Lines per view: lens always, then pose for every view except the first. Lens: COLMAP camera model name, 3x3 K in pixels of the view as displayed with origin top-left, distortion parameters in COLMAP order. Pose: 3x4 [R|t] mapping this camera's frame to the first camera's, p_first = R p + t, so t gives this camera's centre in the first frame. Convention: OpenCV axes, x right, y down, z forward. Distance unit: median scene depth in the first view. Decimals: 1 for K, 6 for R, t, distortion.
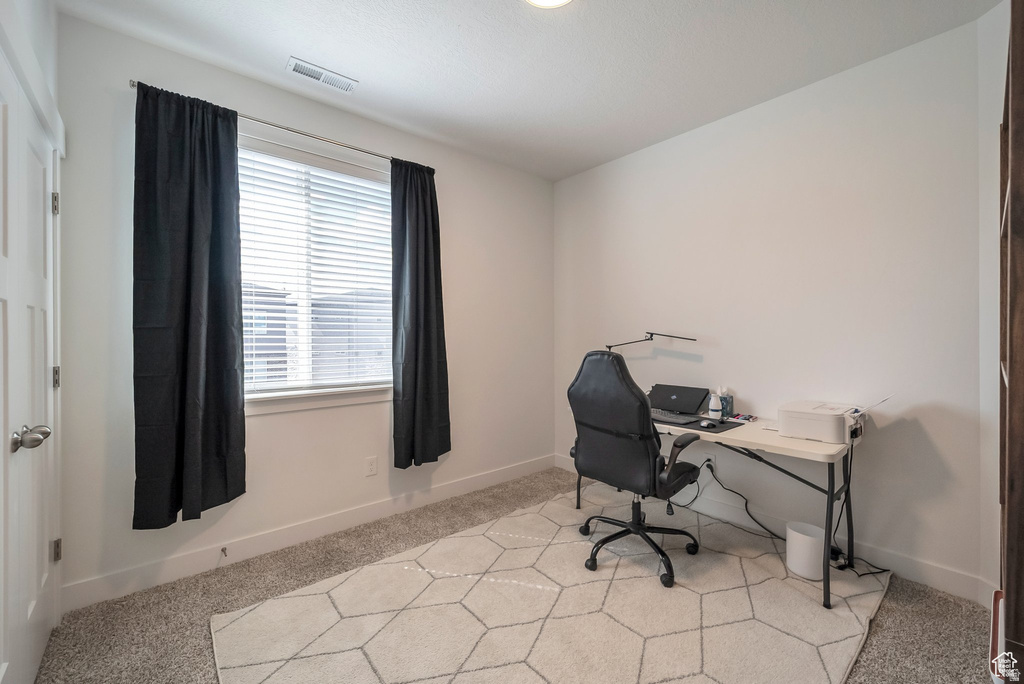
lens RADIAL K [[417.5, 0, 512.6], [0, 417.5, 333.0], [0, 0, 1]] dist [0.000107, 0.000250]
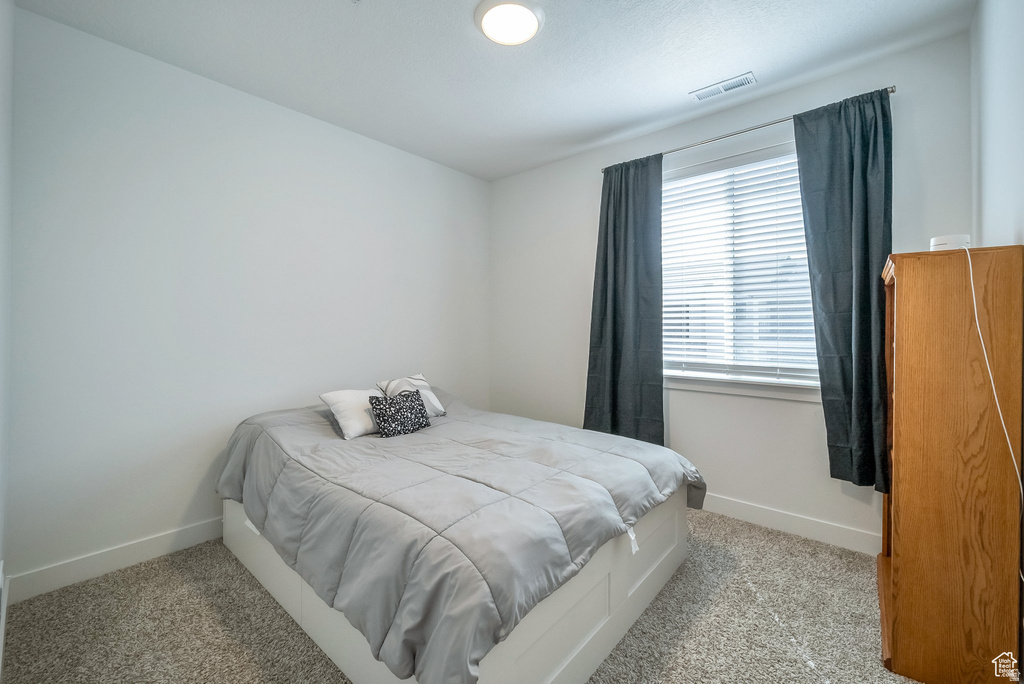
lens RADIAL K [[417.5, 0, 512.6], [0, 417.5, 333.0], [0, 0, 1]] dist [0.000107, 0.000250]
pose [[0.154642, 0.021479, -0.987737, 0.486153], [0.003760, 0.999744, 0.022328, -0.001937], [0.987963, -0.007167, 0.154522, 0.294272]]
